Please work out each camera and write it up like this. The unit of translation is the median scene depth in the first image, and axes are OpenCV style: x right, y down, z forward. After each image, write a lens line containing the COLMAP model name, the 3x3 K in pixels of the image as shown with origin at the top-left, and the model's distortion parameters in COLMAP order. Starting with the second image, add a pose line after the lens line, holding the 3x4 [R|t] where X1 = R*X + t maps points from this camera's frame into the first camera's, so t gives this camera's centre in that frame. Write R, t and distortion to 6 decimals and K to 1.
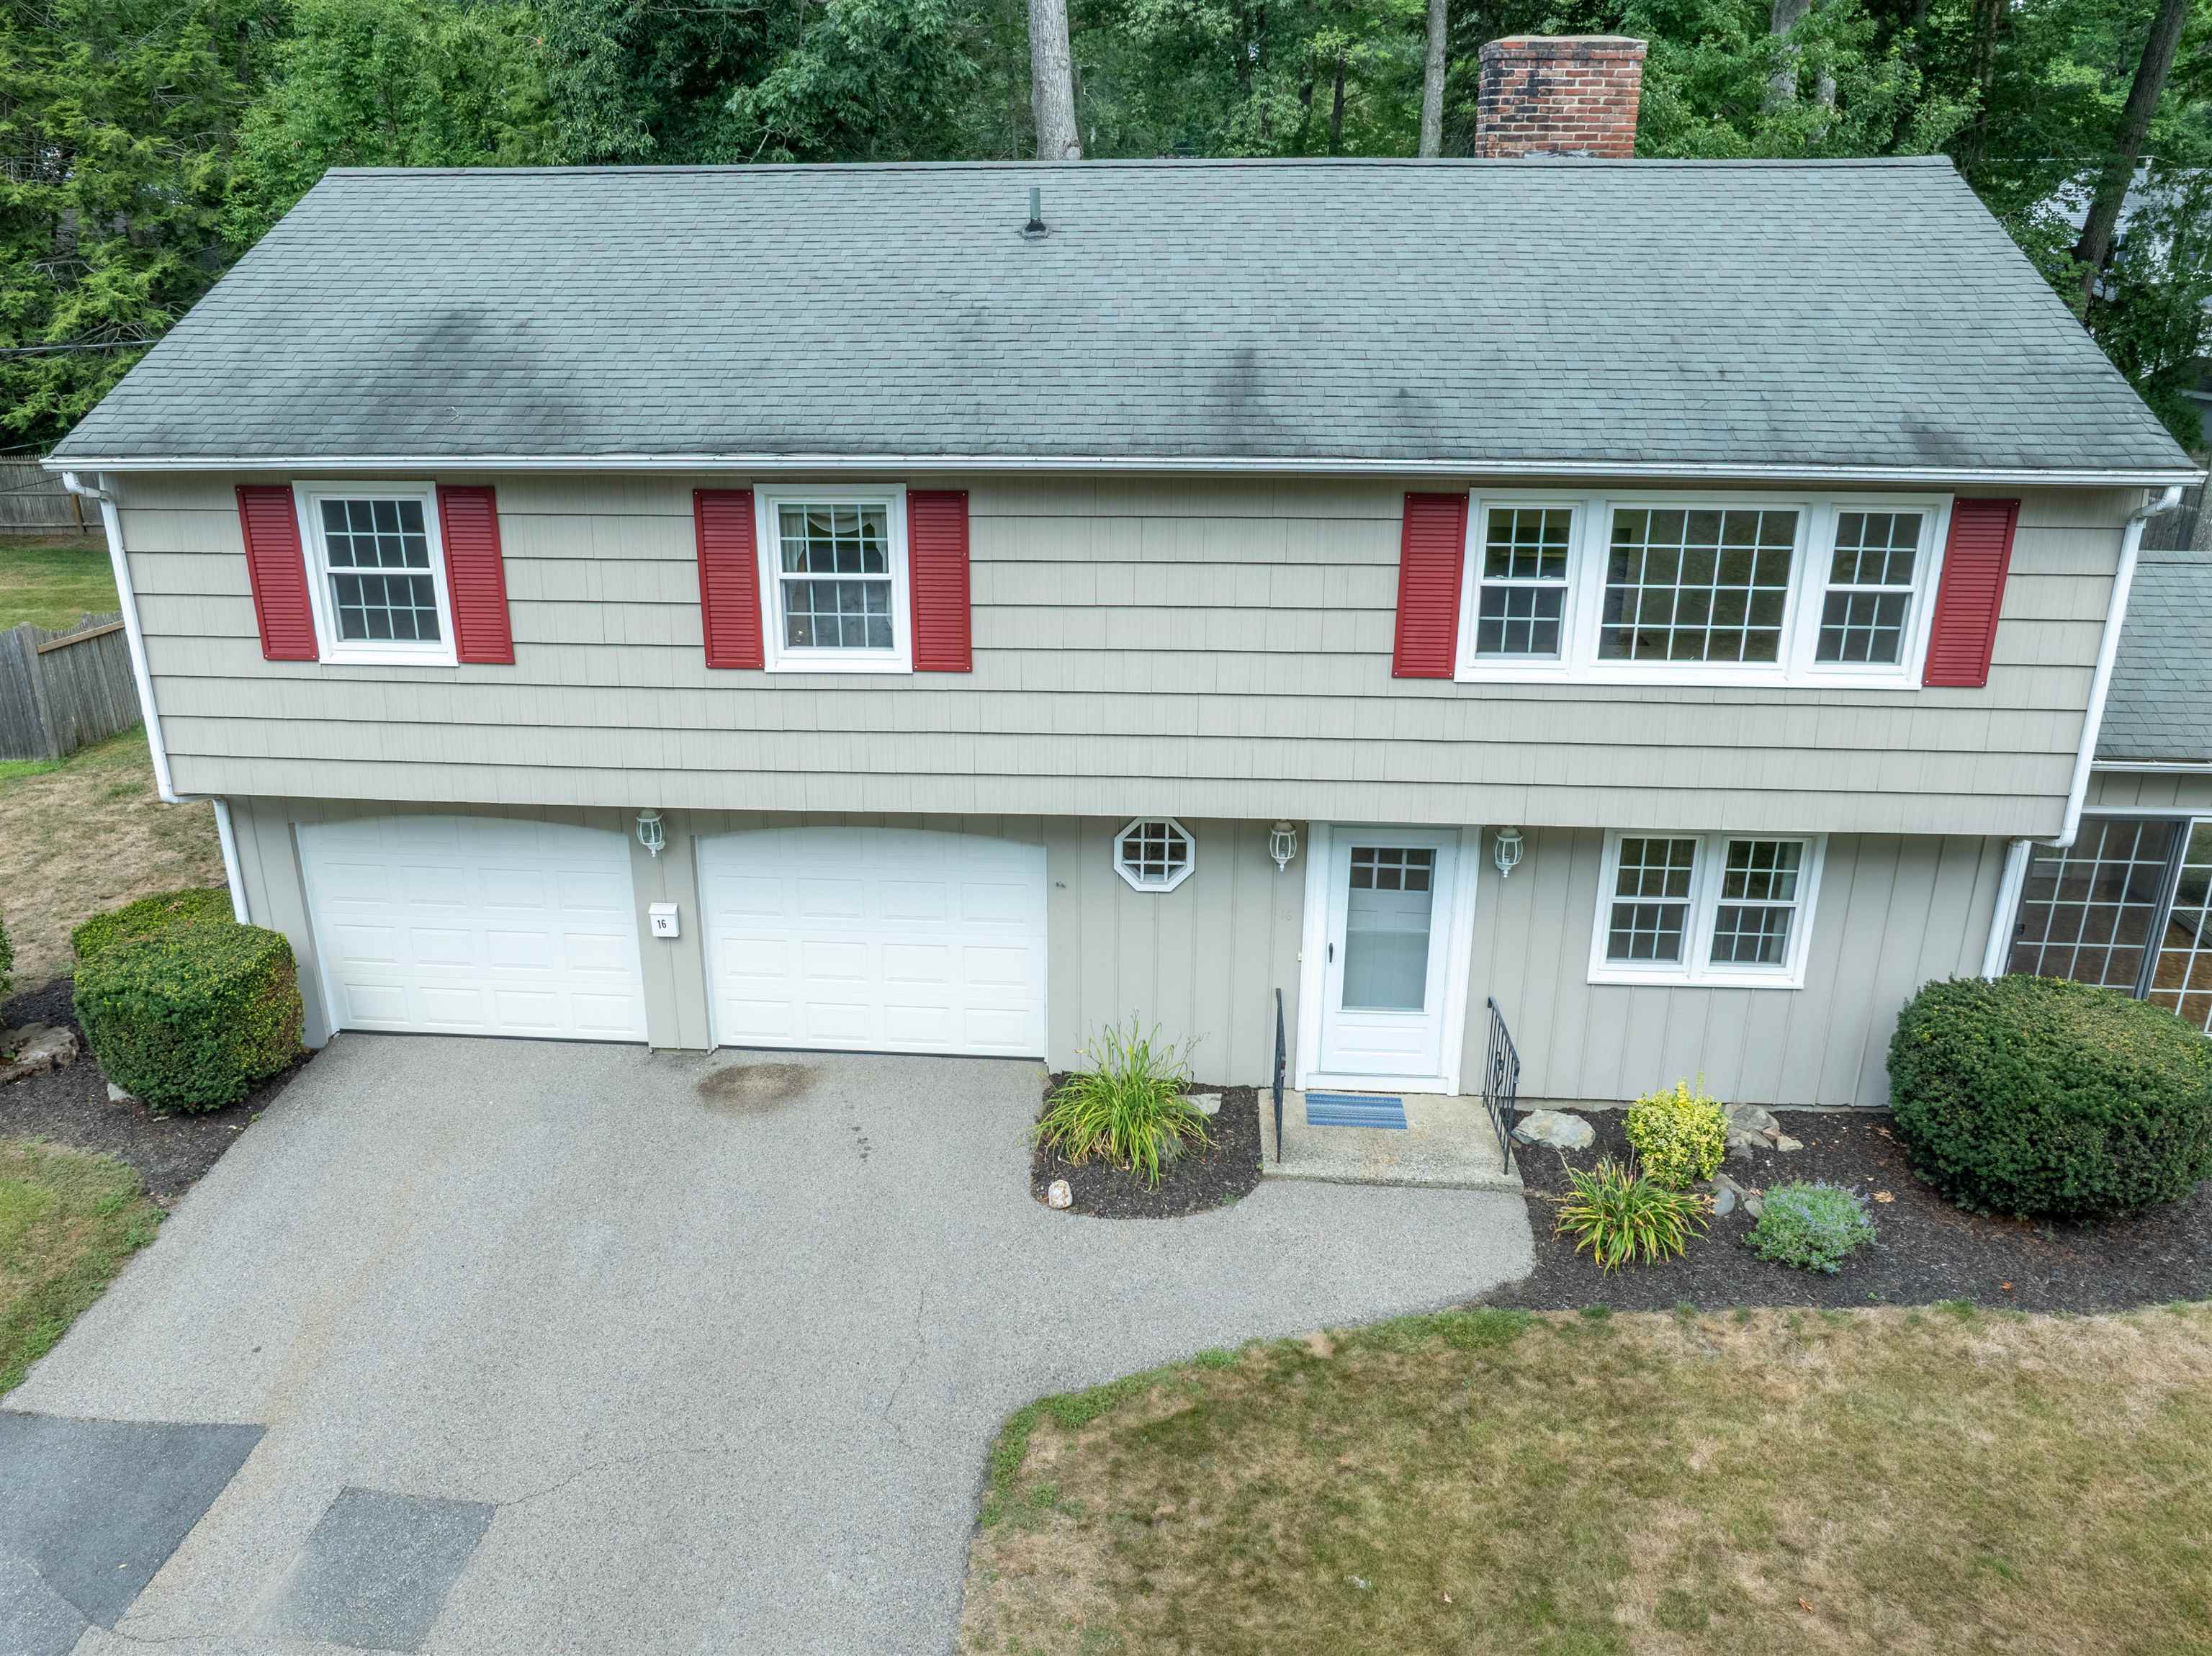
lens RADIAL K [[1651.6, 0, 1057.1], [0, 1651.6, 816.5], [0, 0, 1]] dist [-0.043049, 0.001043]
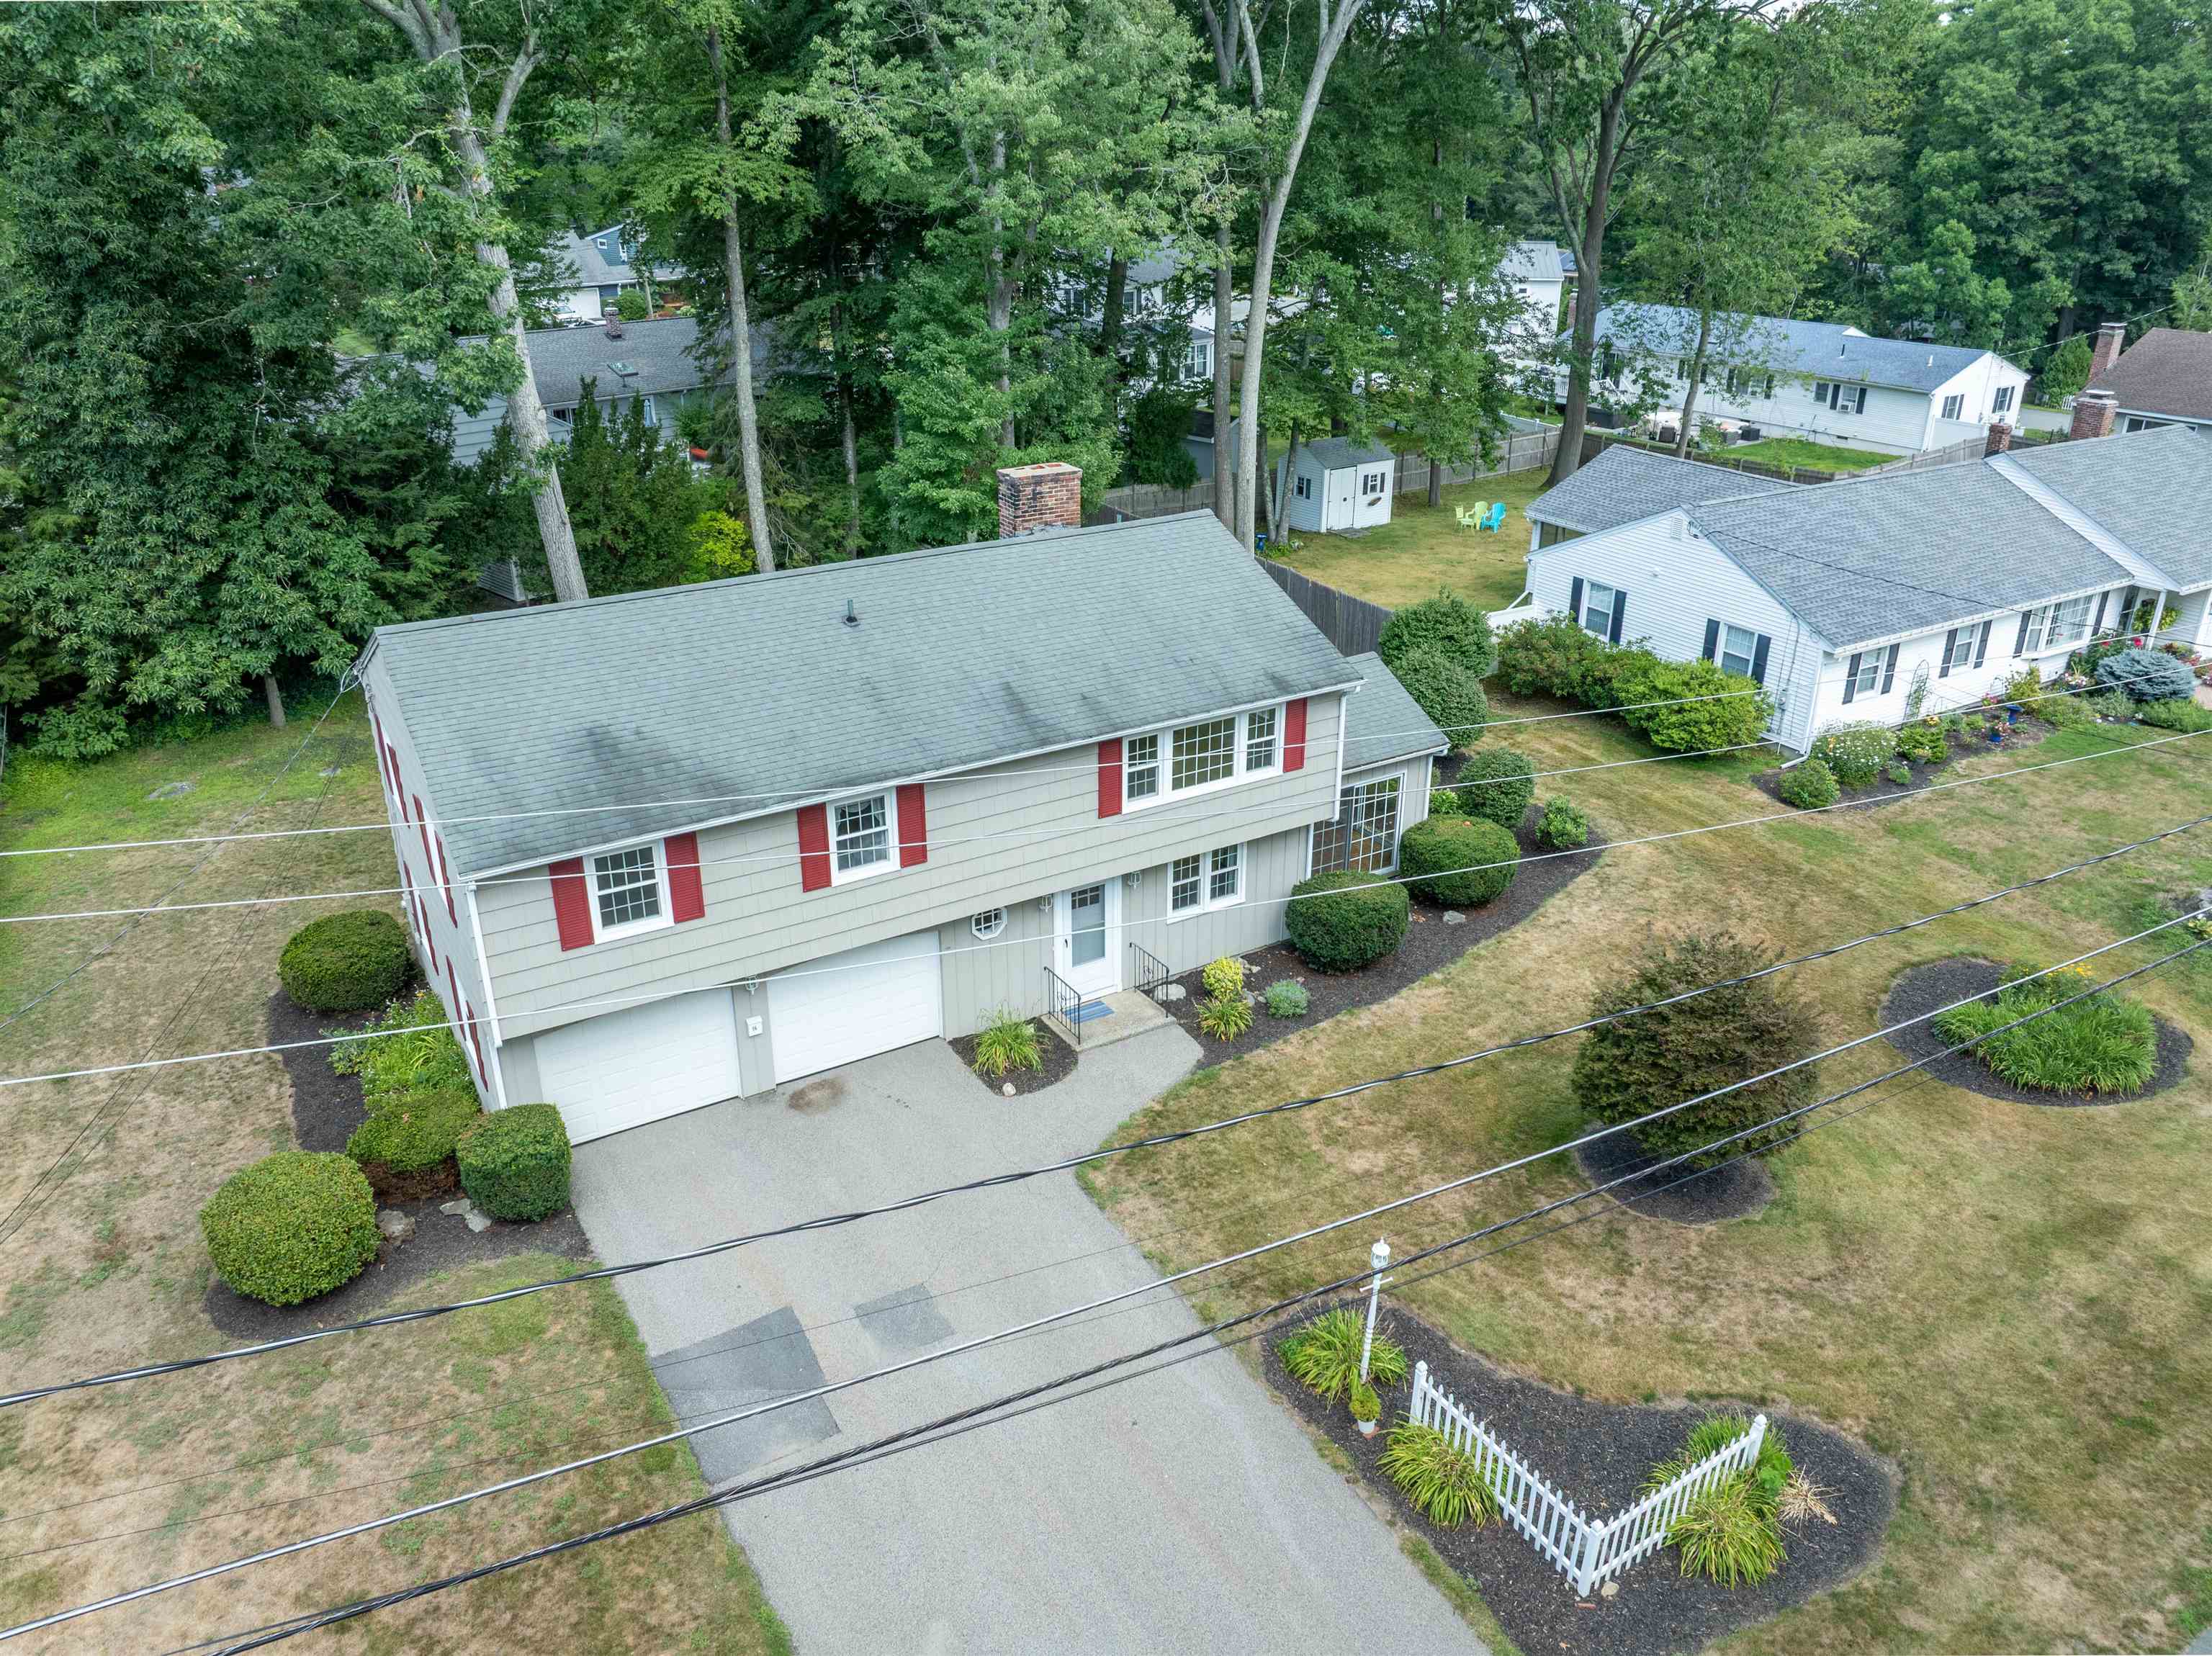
lens RADIAL K [[1562.4, 0, 1117.5], [0, 1562.4, 814.2], [0, 0, 1]] dist [-0.032862, -0.003389]
pose [[0.805546, -0.231121, 0.545599, -0.912725], [0.202387, 0.972736, 0.113248, -0.318736], [-0.556898, 0.019196, 0.830359, -0.762642]]
